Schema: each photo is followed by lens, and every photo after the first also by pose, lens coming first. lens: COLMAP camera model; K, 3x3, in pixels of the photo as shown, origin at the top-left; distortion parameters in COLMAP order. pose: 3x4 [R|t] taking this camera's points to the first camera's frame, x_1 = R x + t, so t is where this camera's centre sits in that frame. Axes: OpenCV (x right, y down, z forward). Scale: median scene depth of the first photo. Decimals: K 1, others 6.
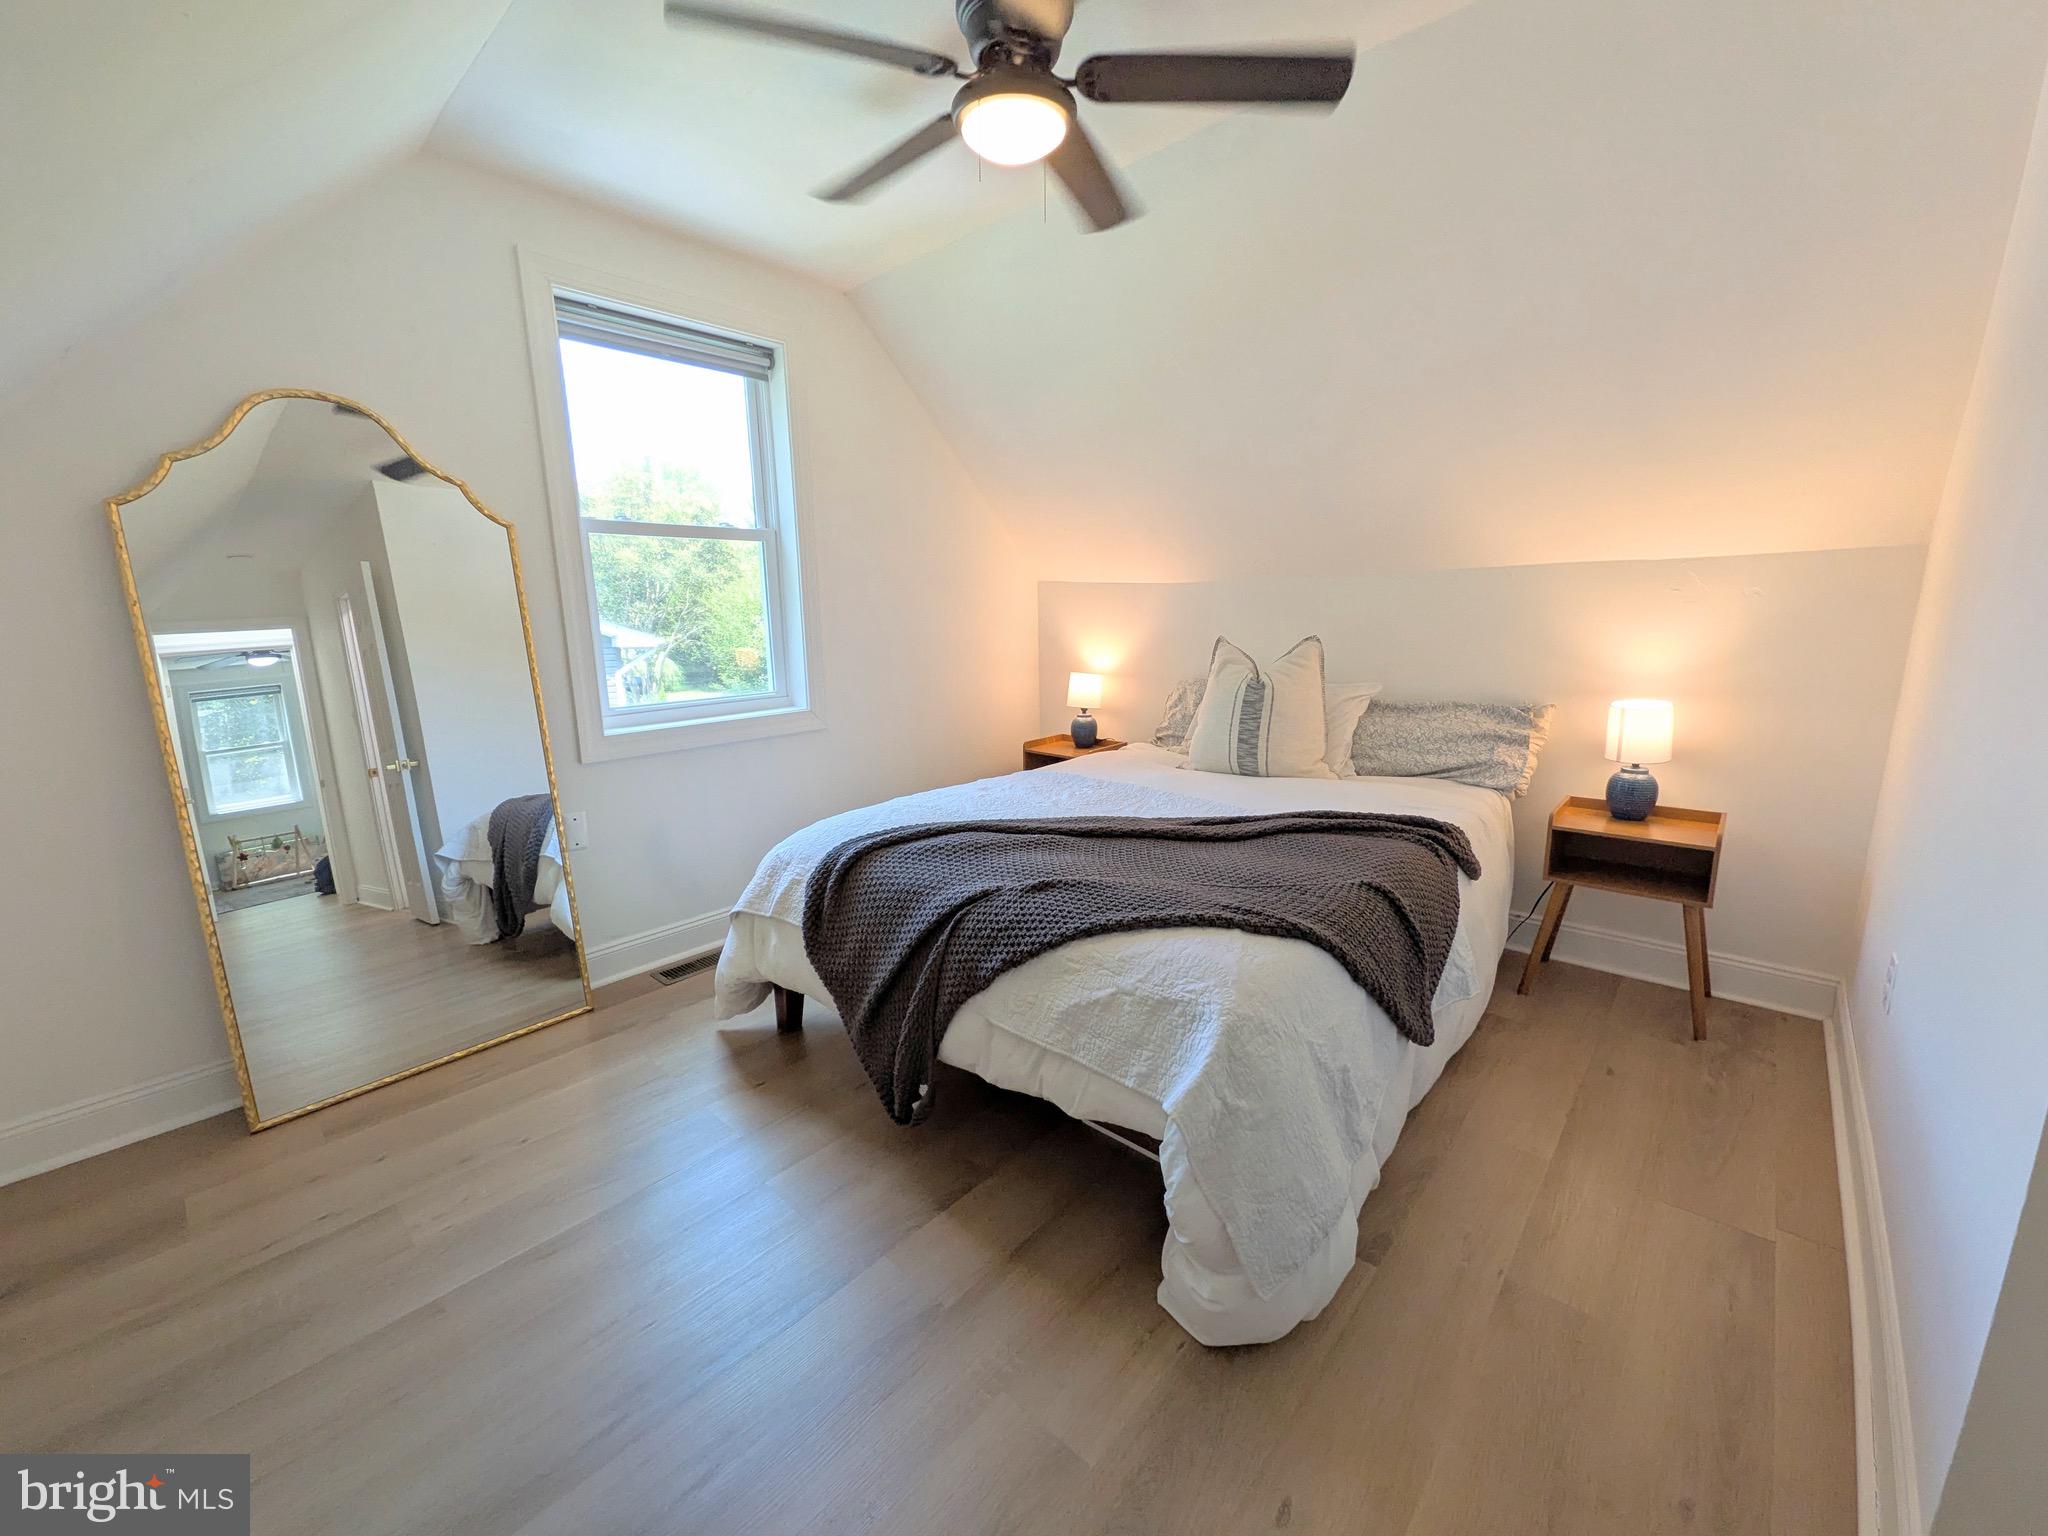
lens RADIAL K [[816.4, 0, 1024.0], [0, 816.4, 768.0], [0, 0, 1]] dist [0.011506, -0.002985]
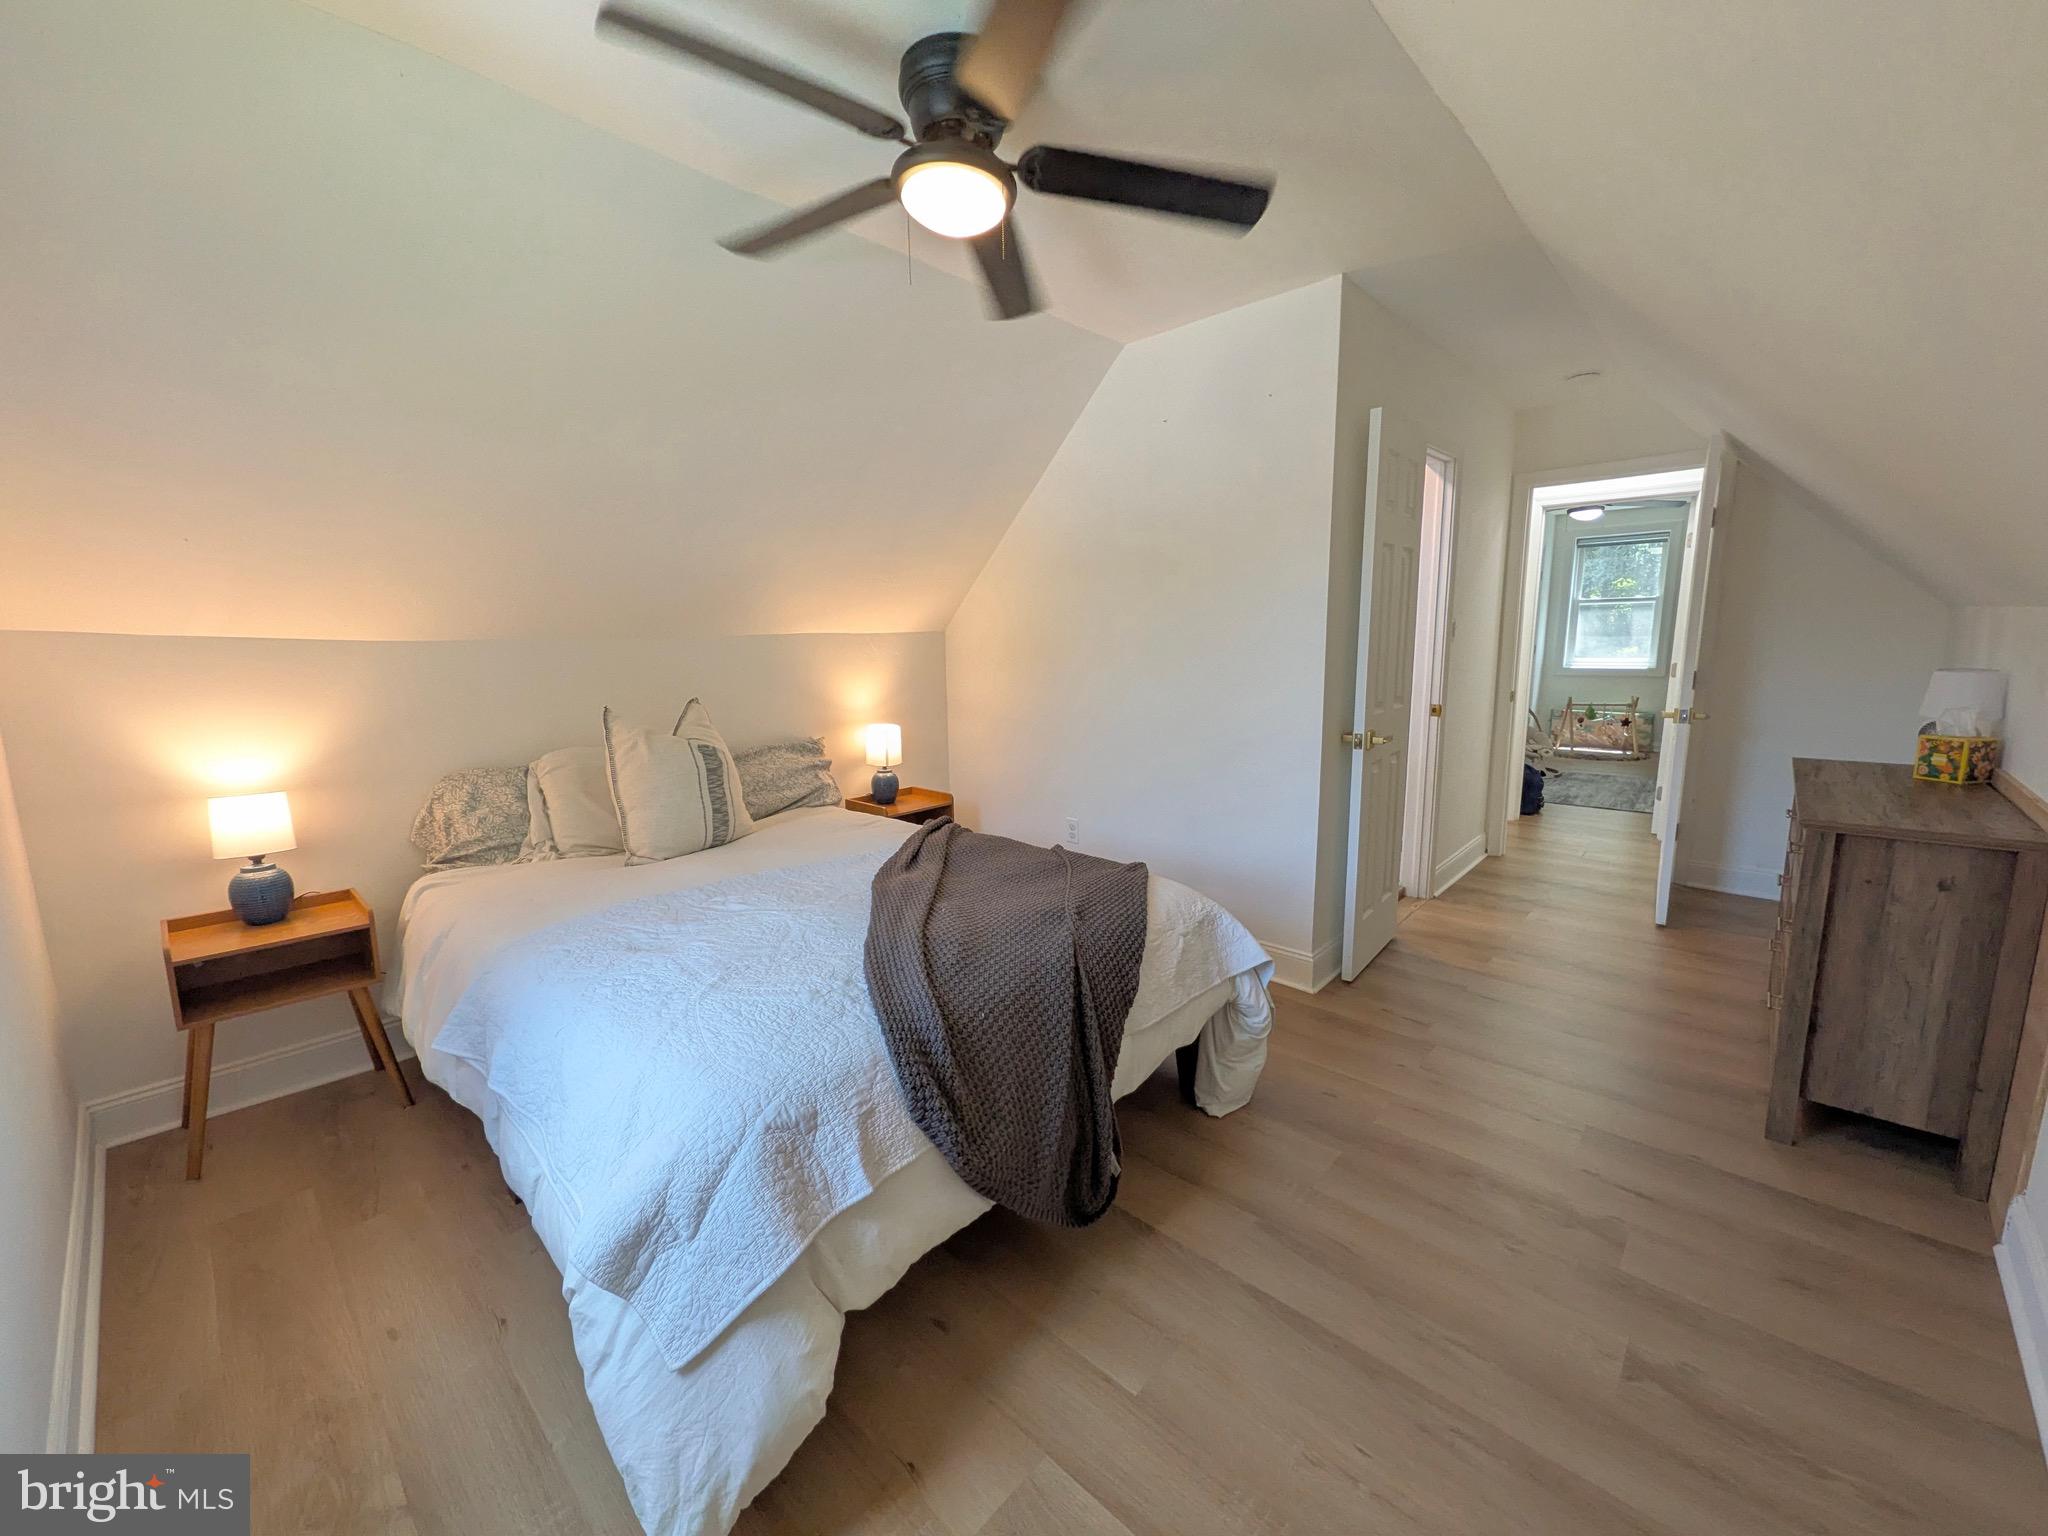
lens RADIAL K [[816.4, 0, 1024.0], [0, 816.4, 768.0], [0, 0, 1]] dist [0.011506, -0.002985]
pose [[0.044558, -0.125212, 0.991129, -0.108050], [0.224426, 0.968010, 0.112202, -0.018009], [-0.973472, 0.217436, 0.071233, 0.099236]]
